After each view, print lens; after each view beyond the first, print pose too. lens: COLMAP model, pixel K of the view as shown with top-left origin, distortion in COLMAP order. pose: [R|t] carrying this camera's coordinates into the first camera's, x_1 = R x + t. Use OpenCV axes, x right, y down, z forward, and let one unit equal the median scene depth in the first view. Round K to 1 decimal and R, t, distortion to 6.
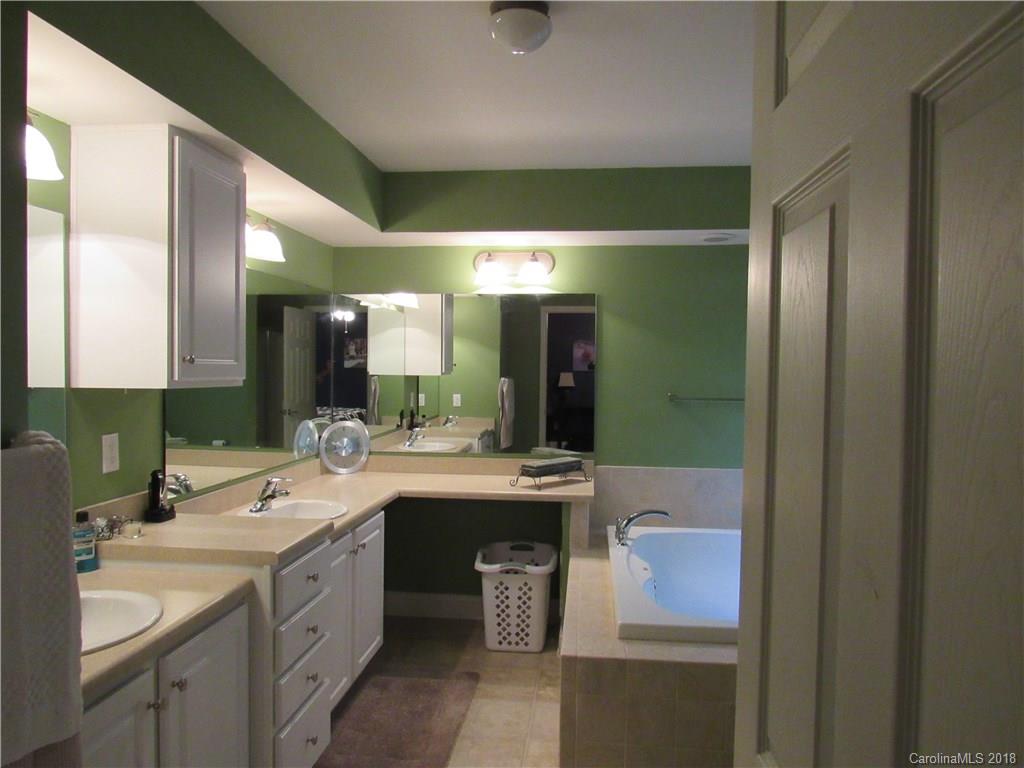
lens RADIAL K [[736.4, 0, 512.8], [0, 736.4, 384.8], [0, 0, 1]] dist [-0.024919, 0.008128]
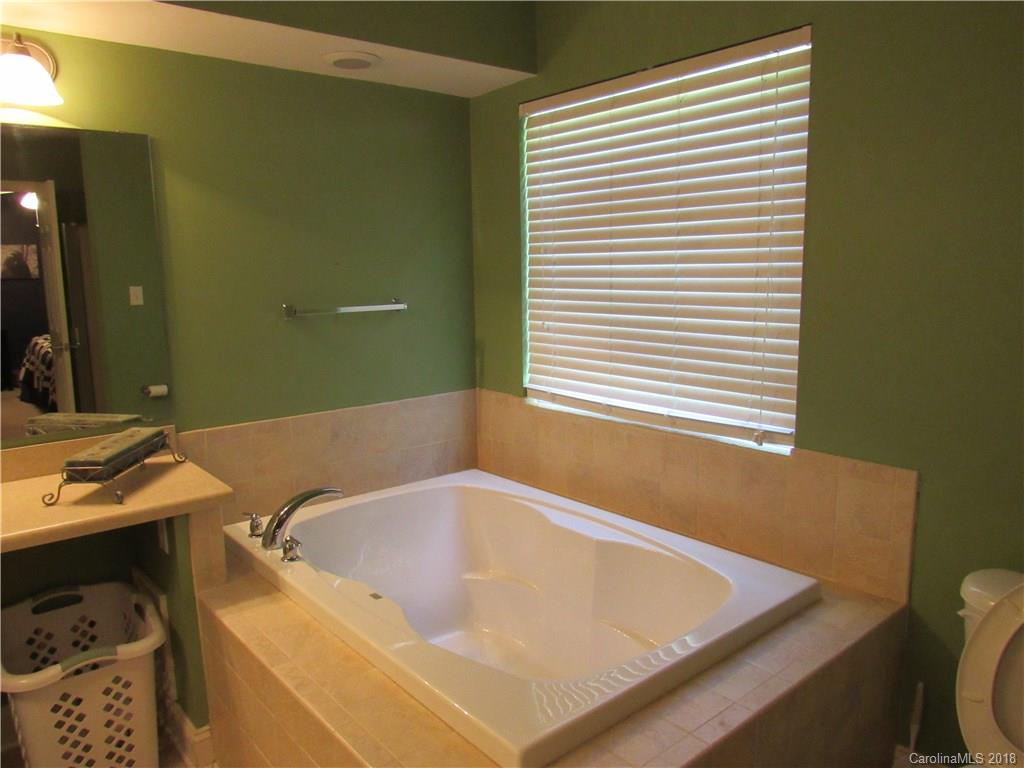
lens RADIAL K [[736.4, 0, 510.8], [0, 736.4, 381.9], [0, 0, 1]] dist [-0.024919, 0.008128]
pose [[0.693285, -0.133895, 0.708116, -0.130140], [0.037639, 0.987975, 0.149962, -0.011572], [-0.719680, -0.077313, 0.689988, 0.442511]]
